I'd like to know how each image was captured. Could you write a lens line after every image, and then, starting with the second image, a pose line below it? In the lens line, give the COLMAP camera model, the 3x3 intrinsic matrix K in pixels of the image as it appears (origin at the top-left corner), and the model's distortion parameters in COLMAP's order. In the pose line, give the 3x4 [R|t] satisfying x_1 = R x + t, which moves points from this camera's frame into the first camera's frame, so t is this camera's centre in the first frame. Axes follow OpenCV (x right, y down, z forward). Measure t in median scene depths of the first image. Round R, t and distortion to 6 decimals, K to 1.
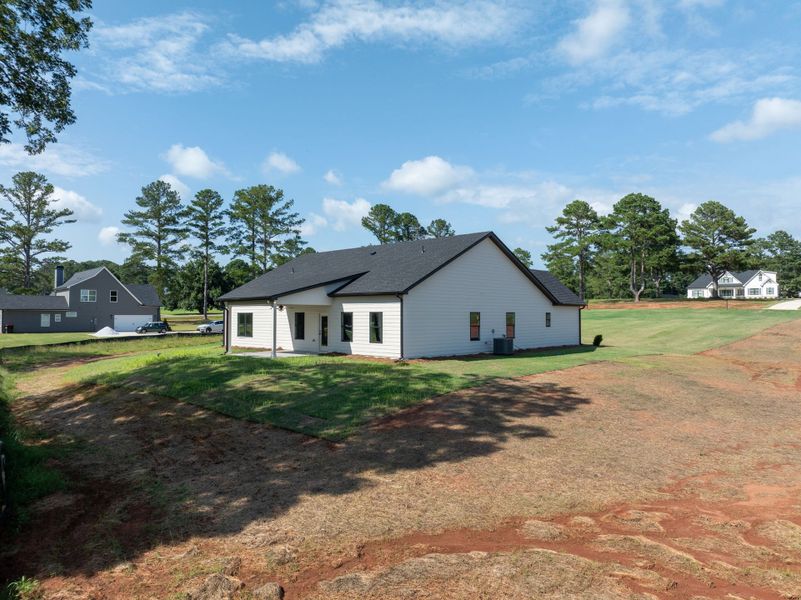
lens RADIAL K [[565.2, 0, 401.2], [0, 565.2, 296.7], [0, 0, 1]] dist [-0.037595, 0.003188]
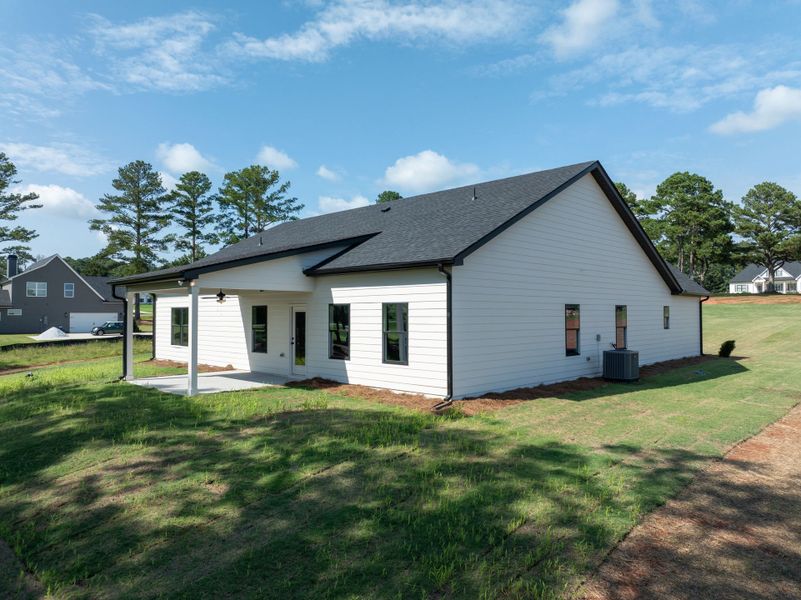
lens RADIAL K [[565.2, 0, 401.2], [0, 565.2, 296.7], [0, 0, 1]] dist [-0.037595, 0.003188]
pose [[0.999928, -0.002102, -0.011807, -0.007928], [0.002132, 0.999995, 0.002519, 0.004888], [0.011802, -0.002544, 0.999927, 0.117220]]
